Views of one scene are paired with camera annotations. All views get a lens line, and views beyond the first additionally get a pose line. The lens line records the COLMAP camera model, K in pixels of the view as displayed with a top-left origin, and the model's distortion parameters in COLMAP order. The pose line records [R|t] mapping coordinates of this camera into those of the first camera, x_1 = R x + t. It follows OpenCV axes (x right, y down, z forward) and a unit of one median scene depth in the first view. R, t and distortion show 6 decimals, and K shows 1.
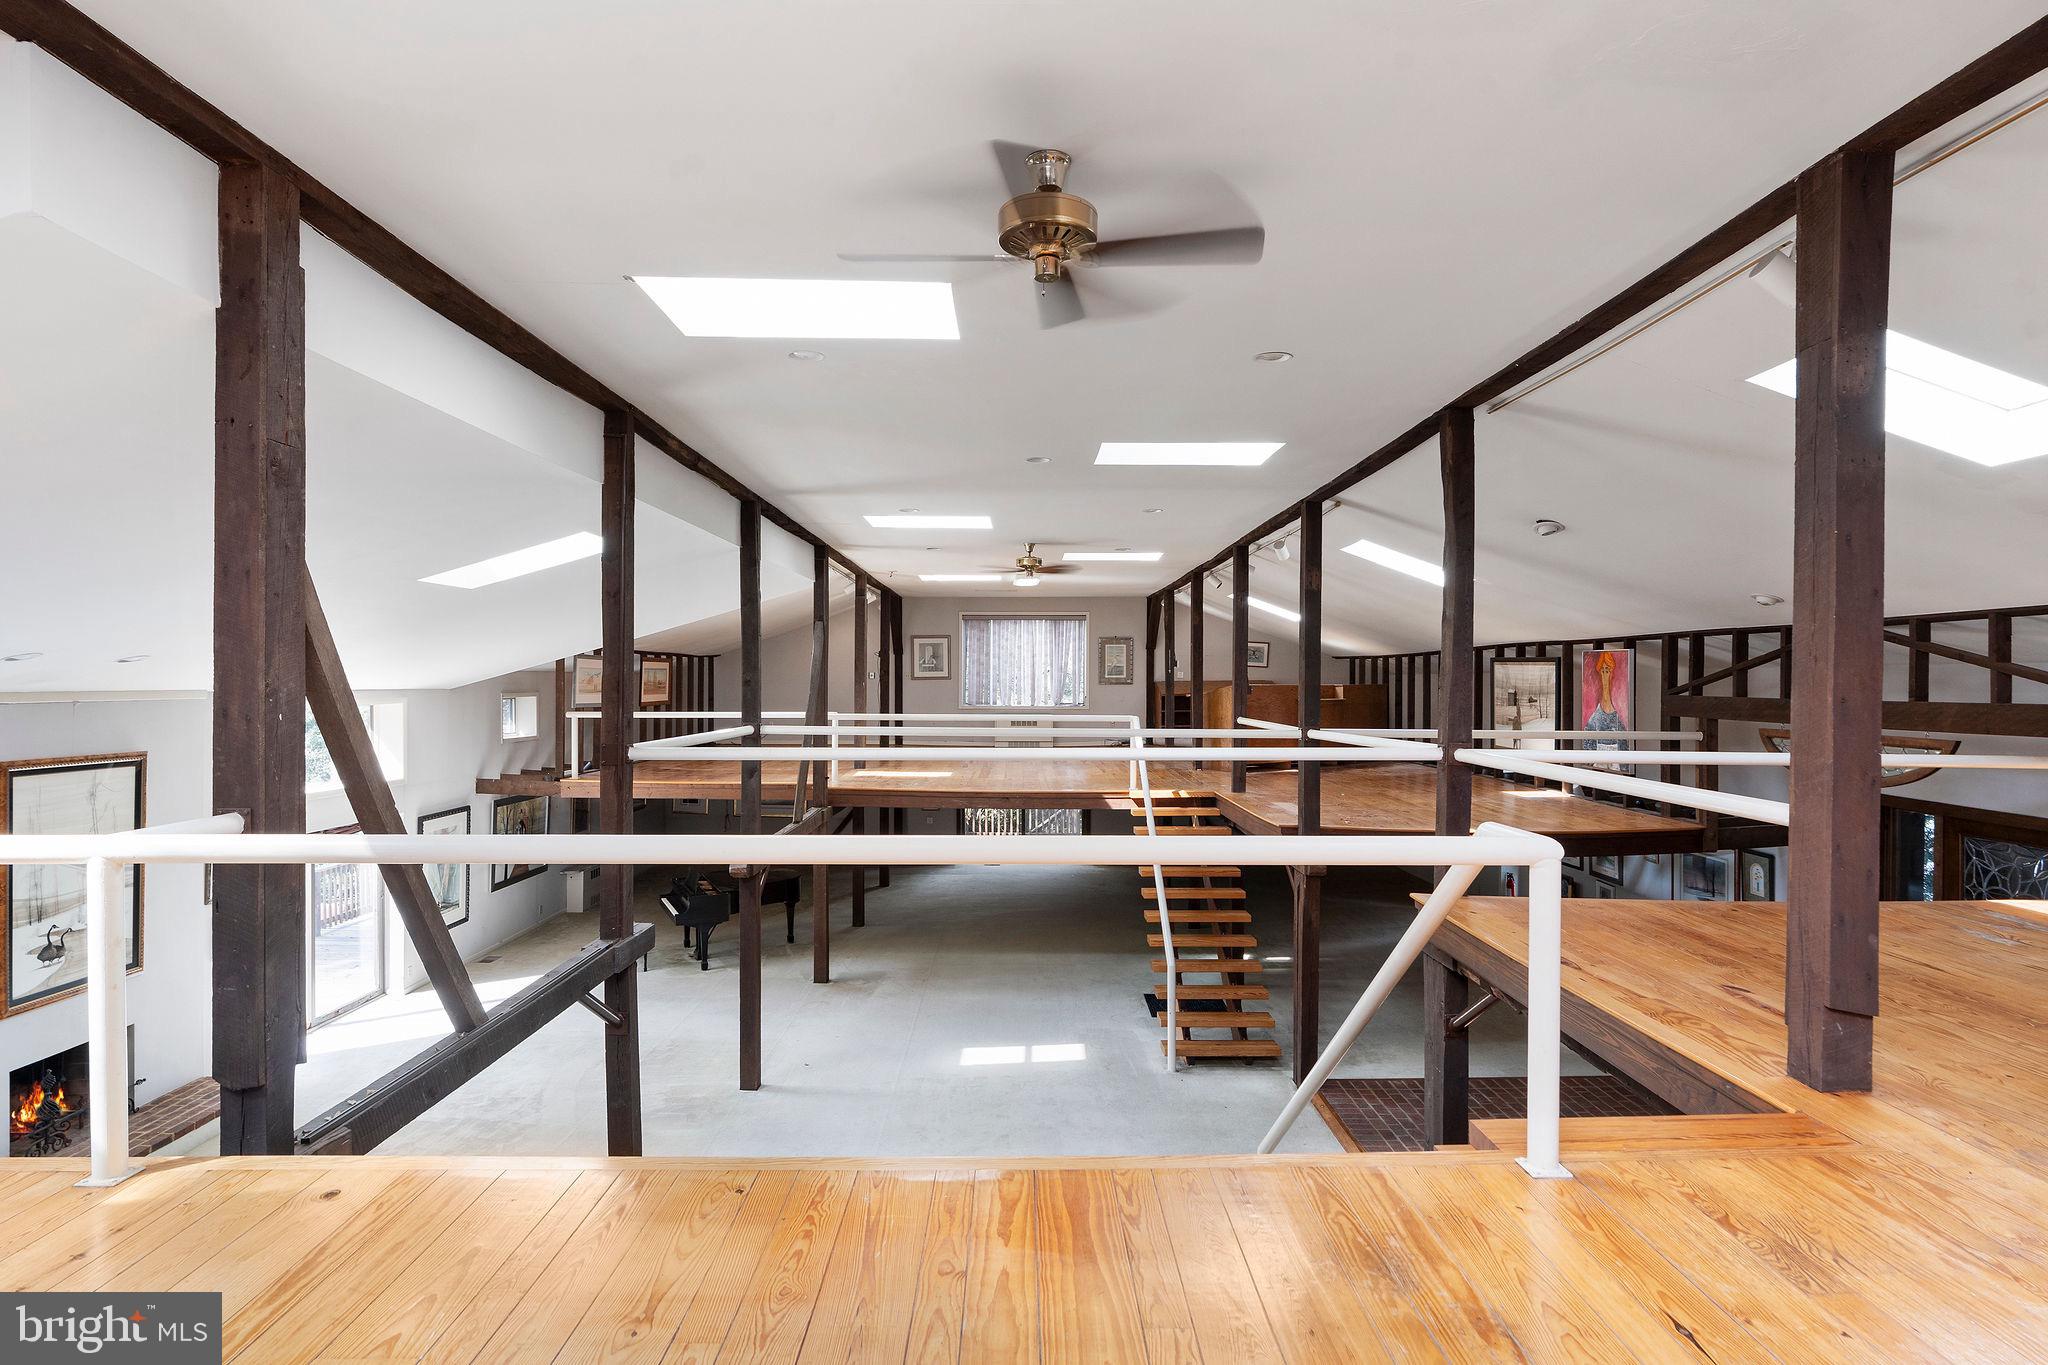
lens RADIAL K [[1096.6, 0, 1013.1], [0, 1096.6, 682.6], [0, 0, 1]] dist [-0.002887, 0.002659]
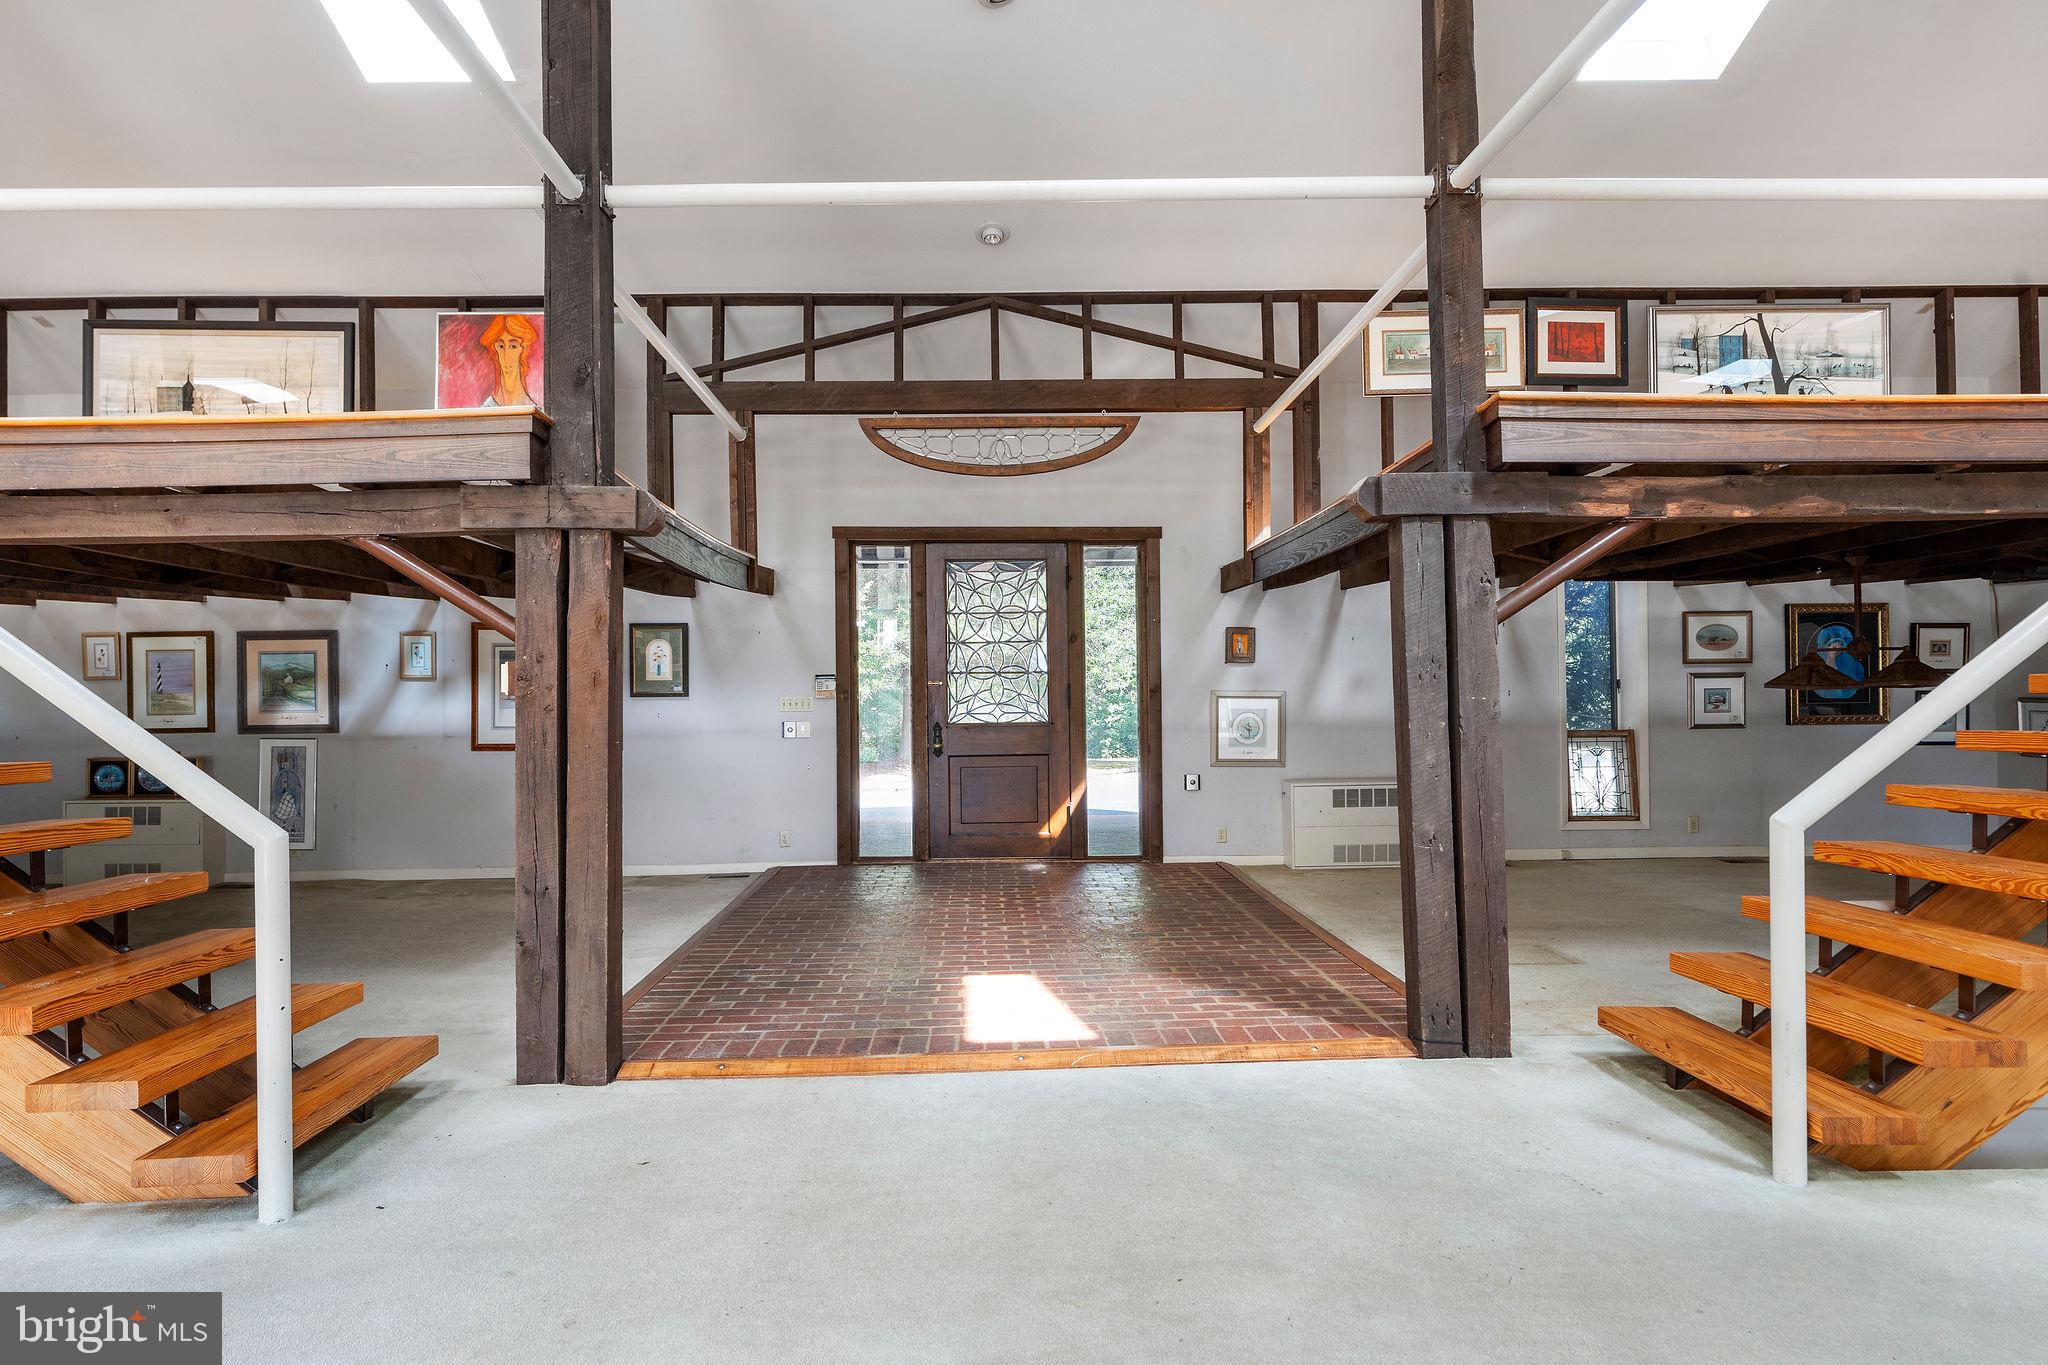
lens RADIAL K [[1184.8, 0, 1018.7], [0, 1184.8, 695.5], [0, 0, 1]] dist [-0.014452, 0.007842]
pose [[-0.046822, 0.005687, 0.998887, -0.154175], [0.020524, 0.999778, -0.004730, 0.200162], [-0.998692, 0.020279, -0.046928, 0.734421]]
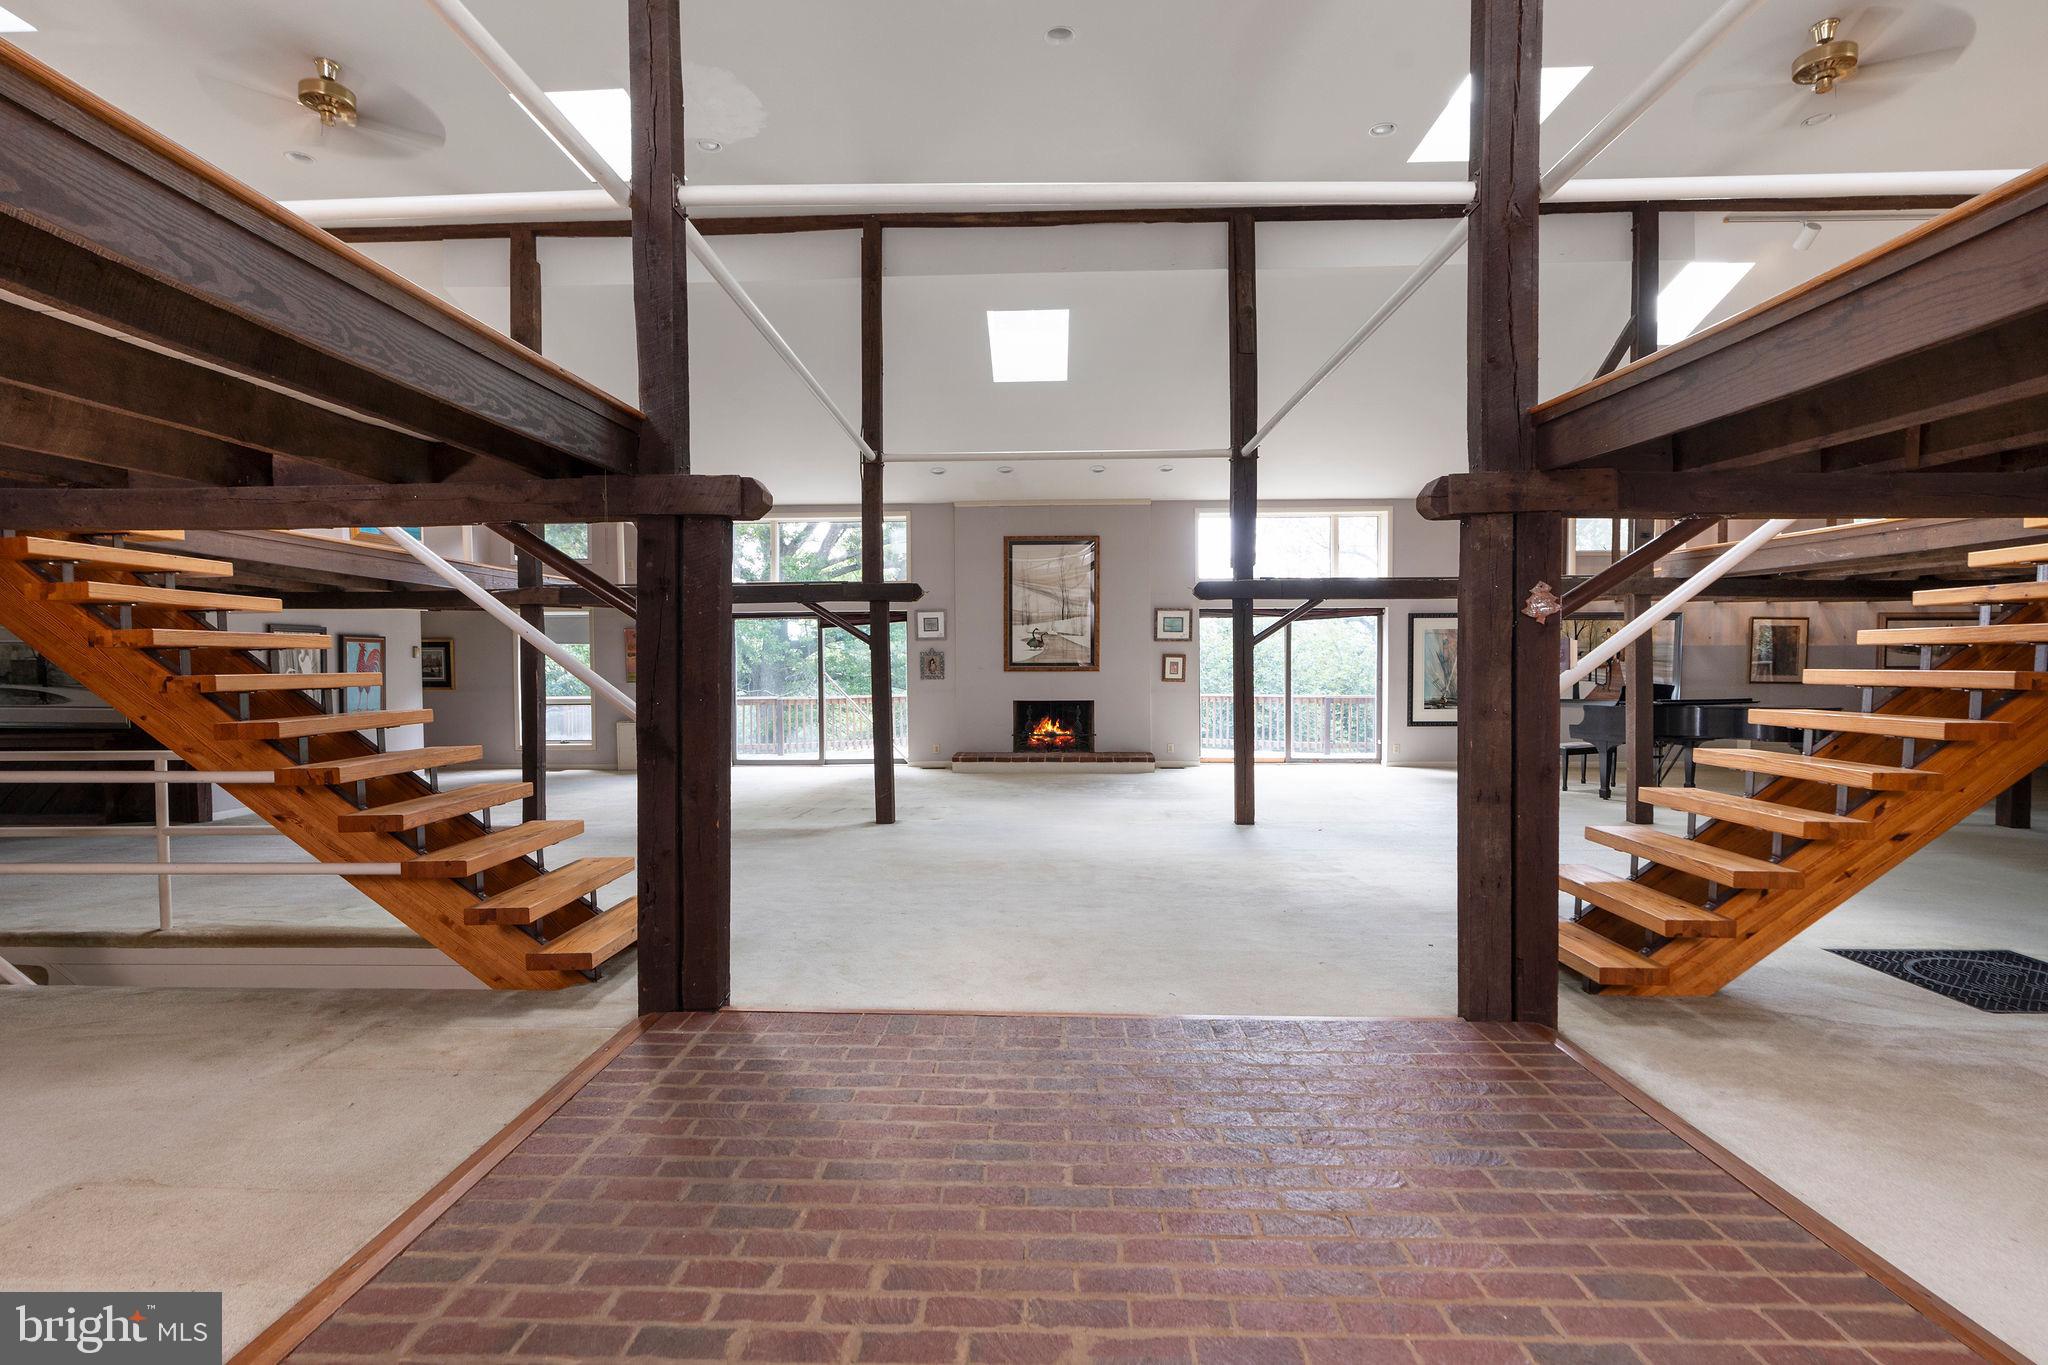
lens RADIAL K [[1021.0, 0, 1008.6], [0, 1021.0, 678.2], [0, 0, 1]] dist [-0.010805, 0.003326]
pose [[-0.026147, 0.017915, -0.999498, 0.572318], [0.004421, 0.999832, 0.017806, 0.192364], [0.999648, -0.003953, -0.026222, 0.701428]]
